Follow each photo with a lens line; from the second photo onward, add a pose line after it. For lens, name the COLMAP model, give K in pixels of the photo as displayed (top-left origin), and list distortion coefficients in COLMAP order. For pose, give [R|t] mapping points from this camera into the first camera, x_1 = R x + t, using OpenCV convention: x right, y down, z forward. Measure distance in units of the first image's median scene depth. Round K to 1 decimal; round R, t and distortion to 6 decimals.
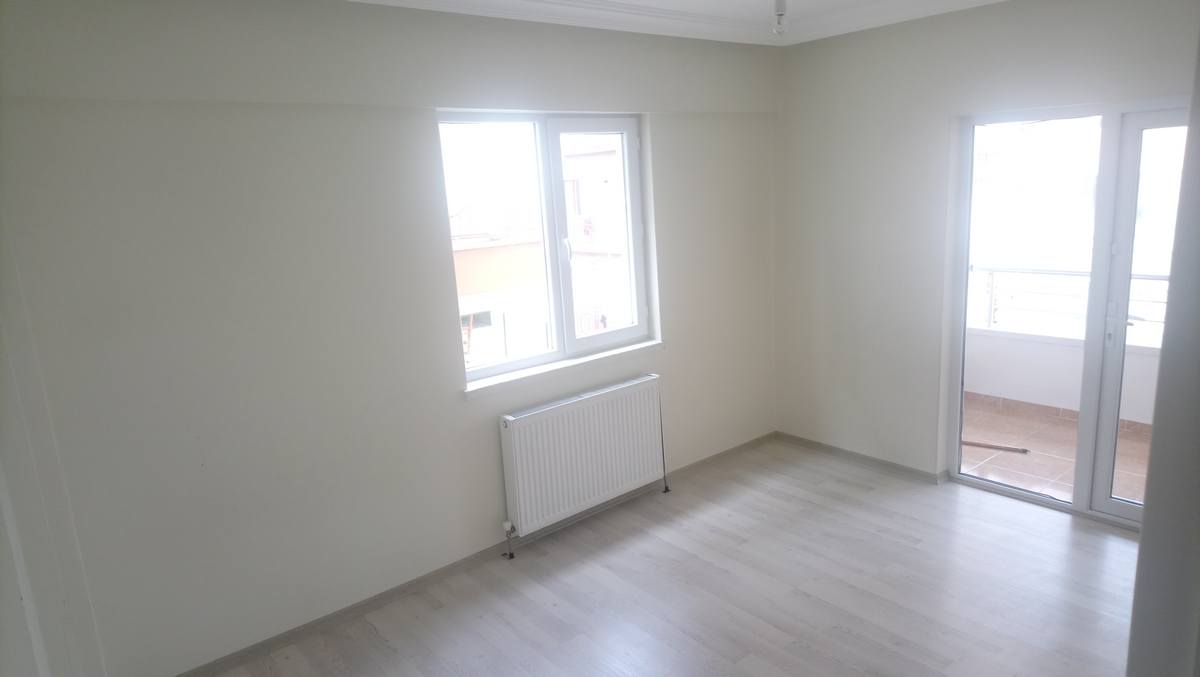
lens RADIAL K [[739.4, 0, 607.6], [0, 739.4, 338.2], [0, 0, 1]] dist [0.162560, -0.234006]
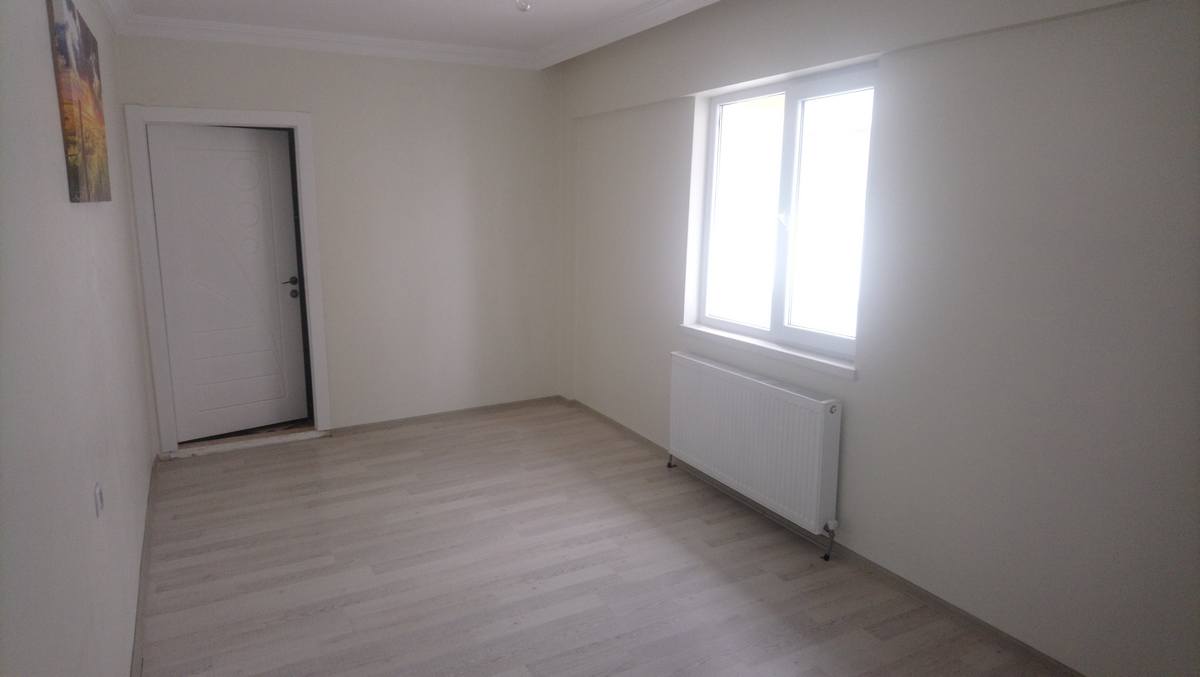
lens RADIAL K [[739.4, 0, 607.6], [0, 739.4, 338.2], [0, 0, 1]] dist [0.162560, -0.234006]
pose [[-0.179790, 0.243368, -0.953125, 0.921519], [-0.203151, 0.938841, 0.278041, -0.205733], [0.962499, 0.243617, -0.119354, 0.940960]]
